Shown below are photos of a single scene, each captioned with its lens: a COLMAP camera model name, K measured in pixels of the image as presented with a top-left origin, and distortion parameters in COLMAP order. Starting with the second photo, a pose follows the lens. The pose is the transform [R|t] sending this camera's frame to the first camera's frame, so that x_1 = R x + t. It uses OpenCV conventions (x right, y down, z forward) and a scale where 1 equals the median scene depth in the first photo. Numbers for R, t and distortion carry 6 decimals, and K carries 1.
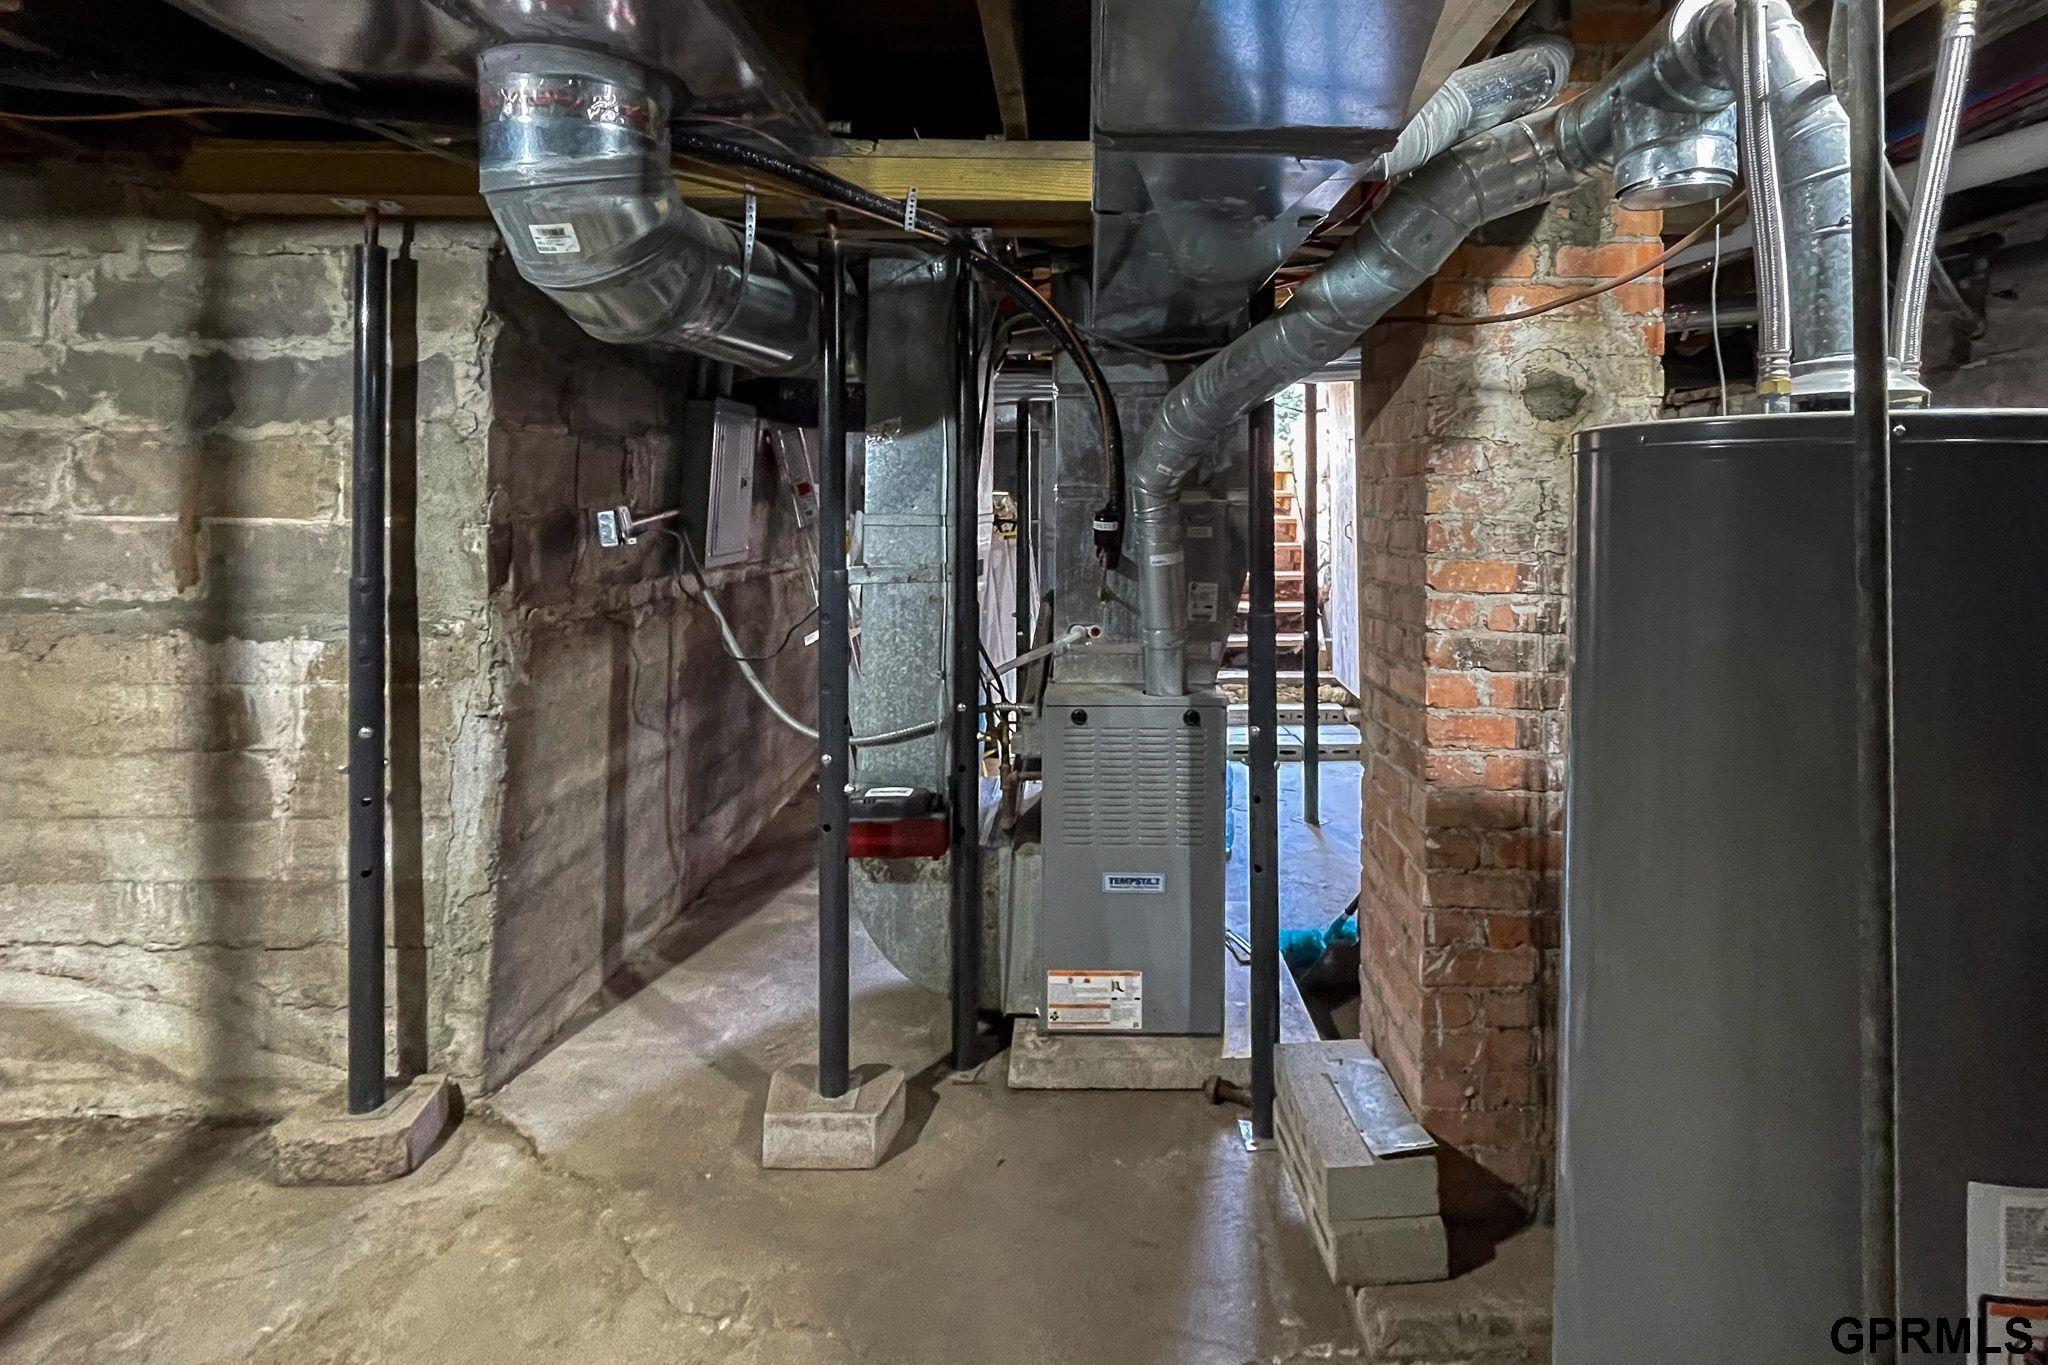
lens RADIAL K [[971.0, 0, 1024.0], [0, 971.0, 682.5], [0, 0, 1]] dist [-0.001222, -0.000280]
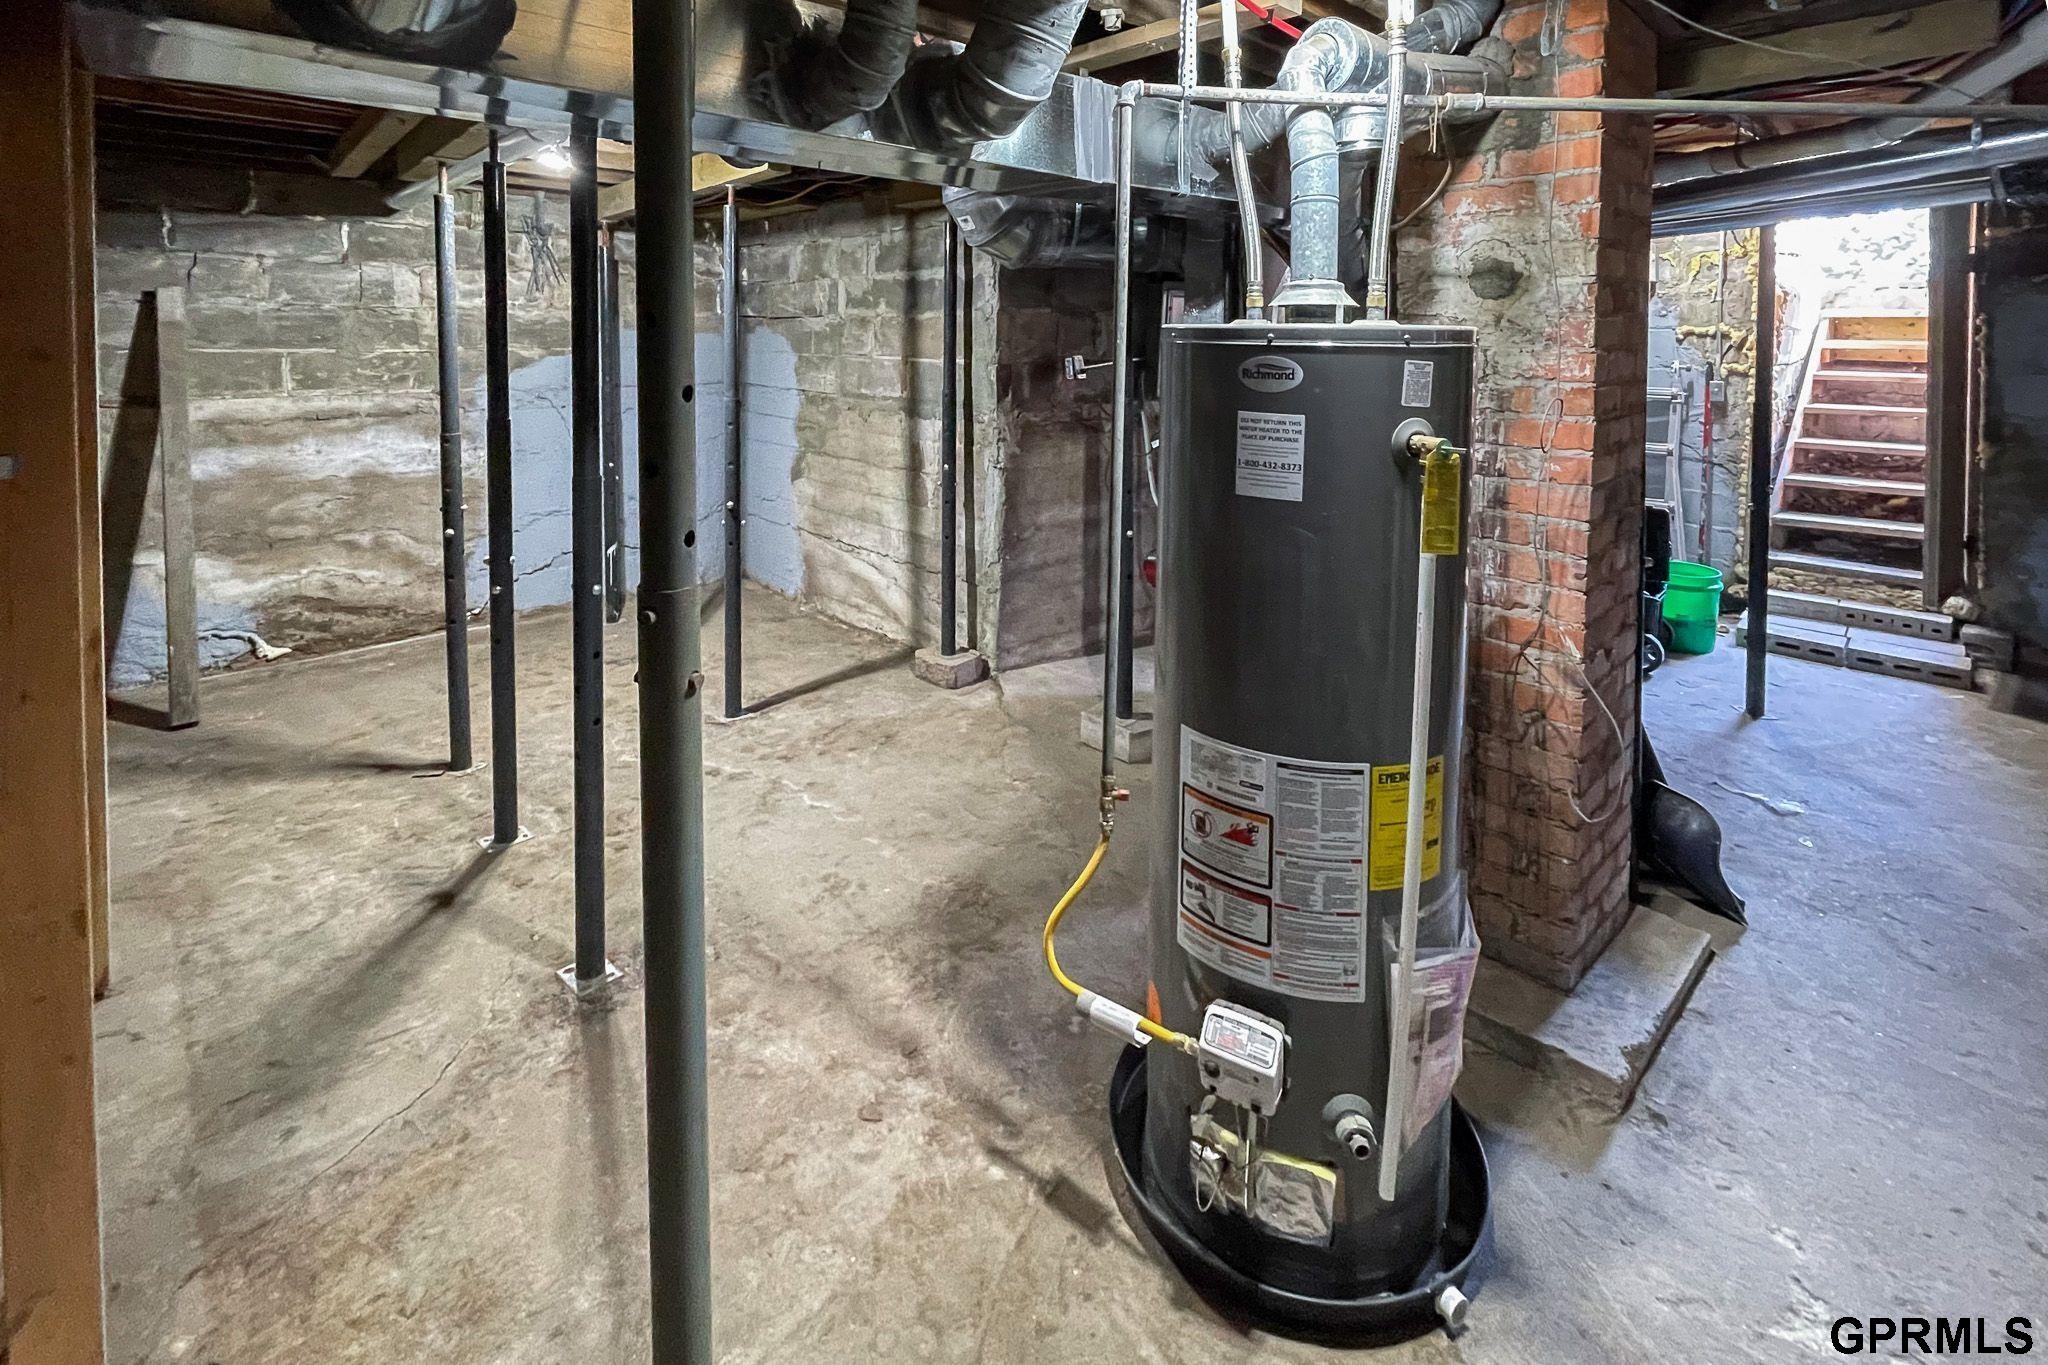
lens RADIAL K [[848.8, 0, 1024.0], [0, 848.8, 682.5], [0, 0, 1]] dist [0.001720, 0.000135]
pose [[0.687311, 0.276188, -0.671807, 0.835533], [-0.137526, 0.957642, 0.252998, 0.009795], [0.713225, -0.081497, 0.696181, -0.204647]]
